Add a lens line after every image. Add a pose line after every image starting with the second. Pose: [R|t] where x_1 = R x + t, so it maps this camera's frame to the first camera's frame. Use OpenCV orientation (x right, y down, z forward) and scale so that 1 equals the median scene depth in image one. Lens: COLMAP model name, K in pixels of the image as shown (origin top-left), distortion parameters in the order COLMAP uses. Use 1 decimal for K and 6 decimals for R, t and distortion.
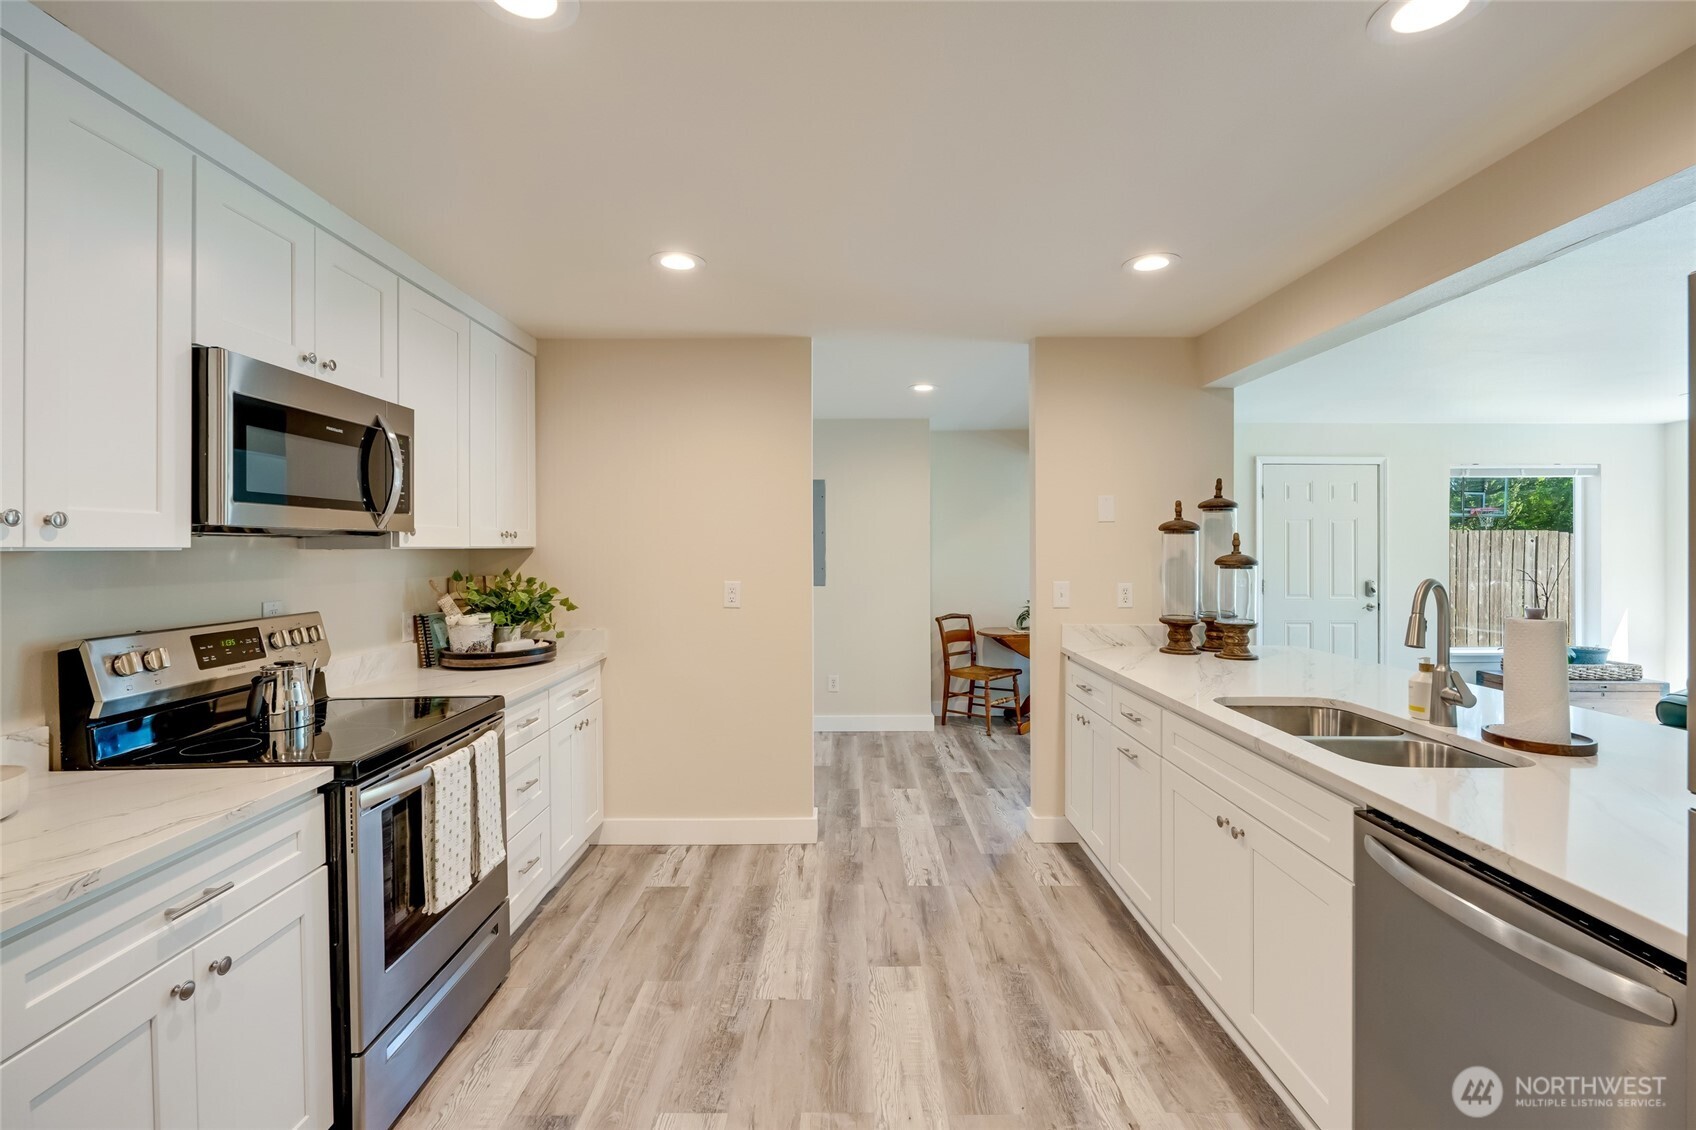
lens RADIAL K [[748.2, 0, 843.1], [0, 748.2, 547.3], [0, 0, 1]] dist [-0.000999, -0.000402]
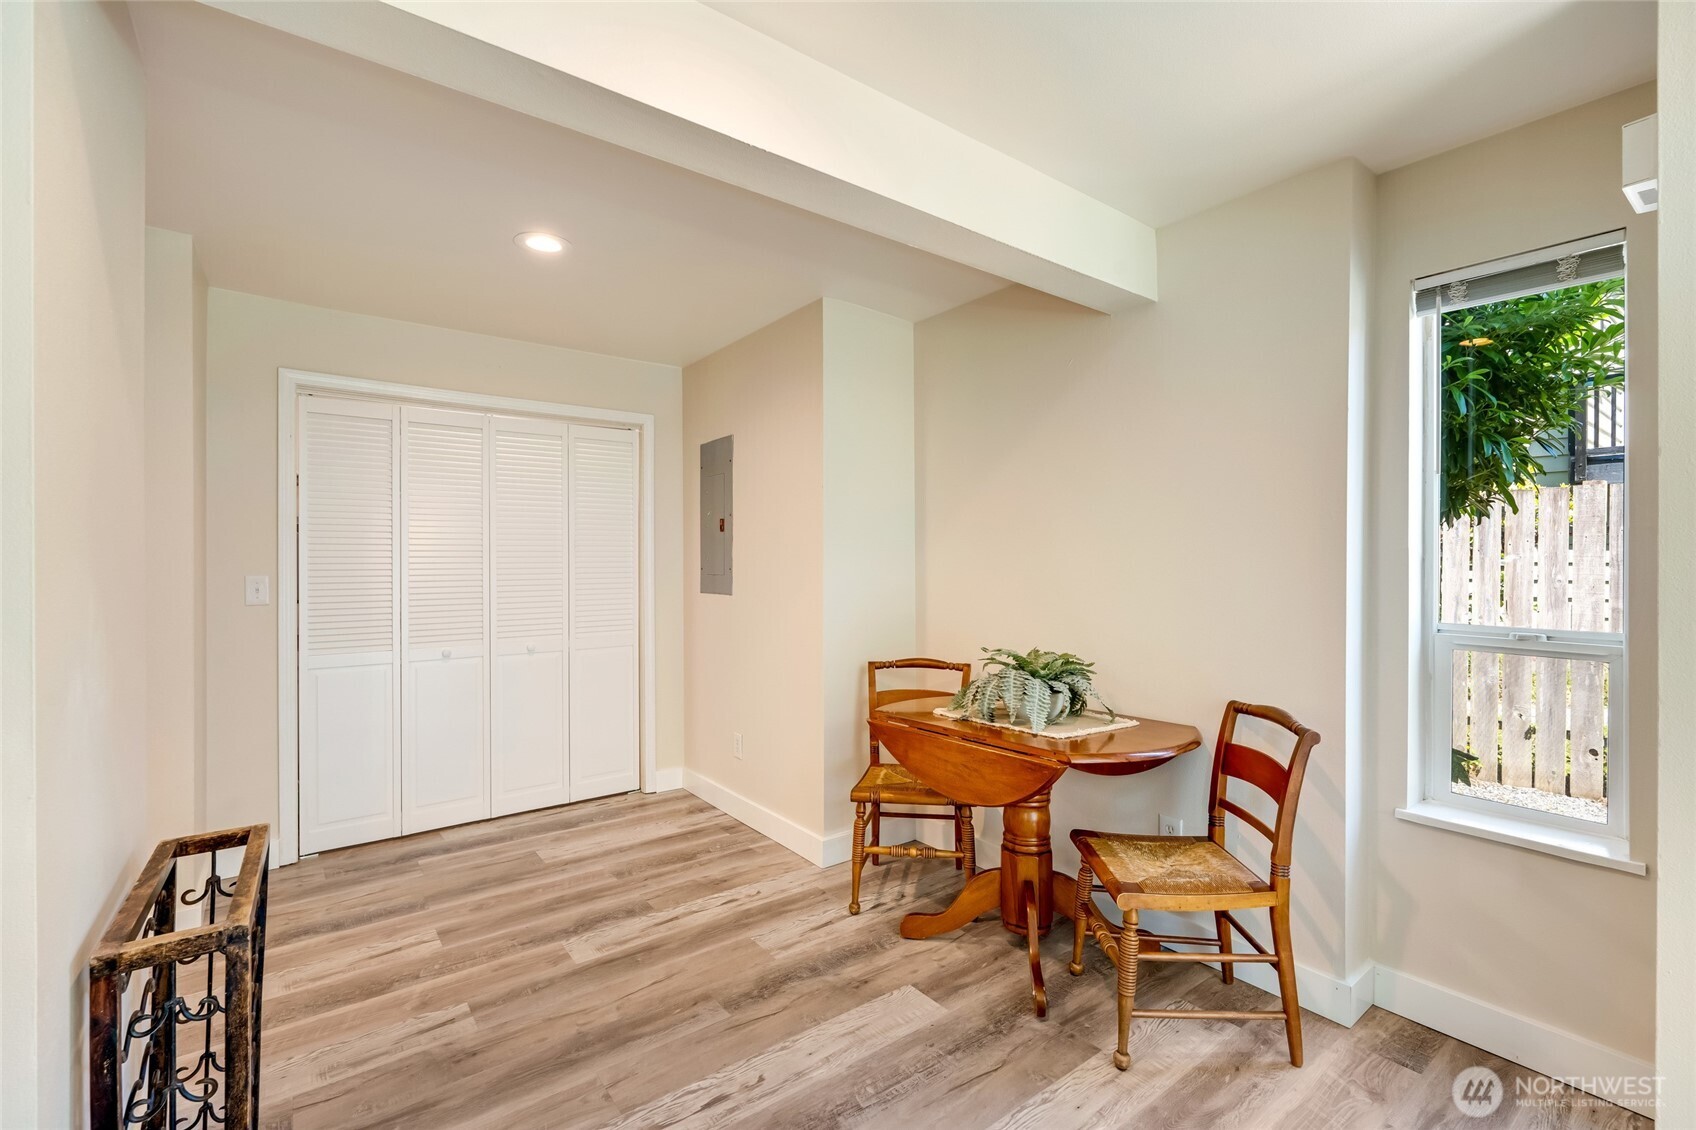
lens RADIAL K [[748.2, 0, 849.4], [0, 748.2, 557.4], [0, 0, 1]] dist [-0.000999, -0.000402]
pose [[0.609087, -0.004179, -0.793093, 1.008501], [0.004527, 0.999988, -0.001792, 0.036095], [0.793091, -0.002499, 0.609098, 1.216976]]
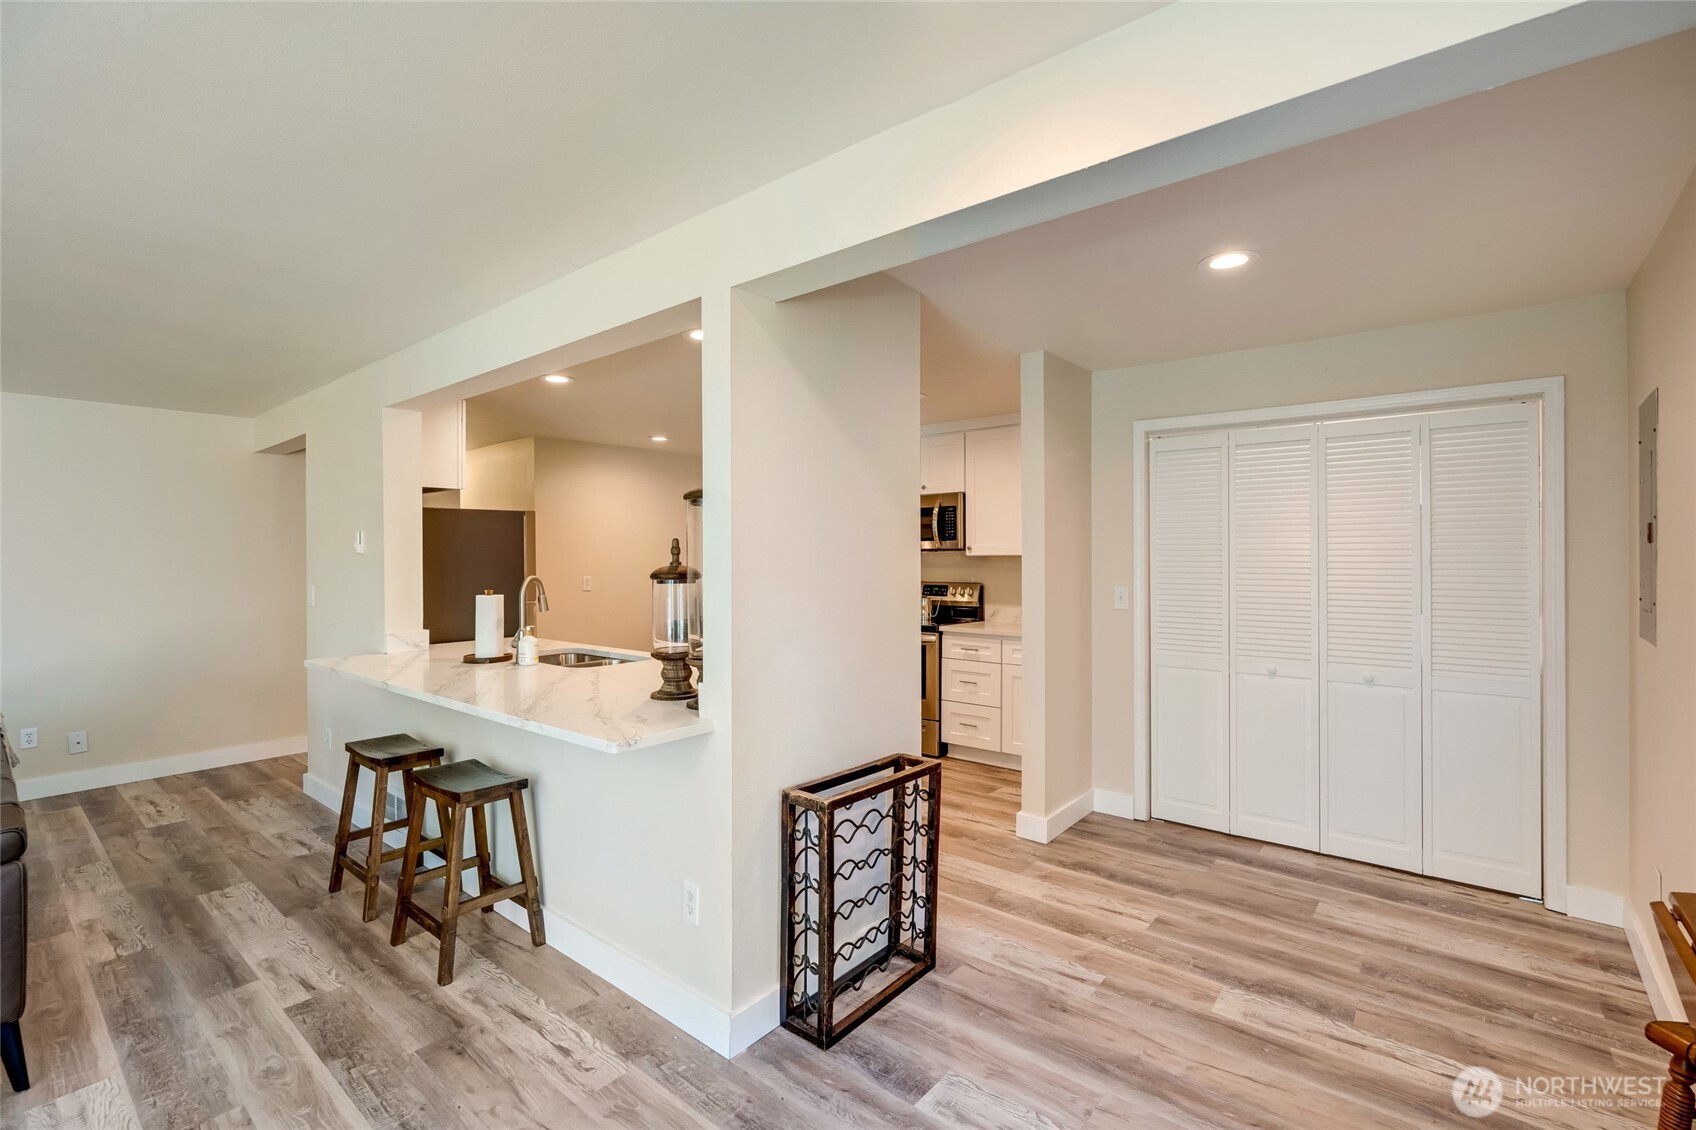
lens RADIAL K [[748.2, 0, 852.2], [0, 748.2, 554.5], [0, 0, 1]] dist [-0.000999, -0.000402]
pose [[-0.629903, 0.001733, -0.776672, 1.024053], [0.004997, 0.999986, -0.001822, 0.000034], [0.776658, -0.005029, -0.629903, 1.639548]]
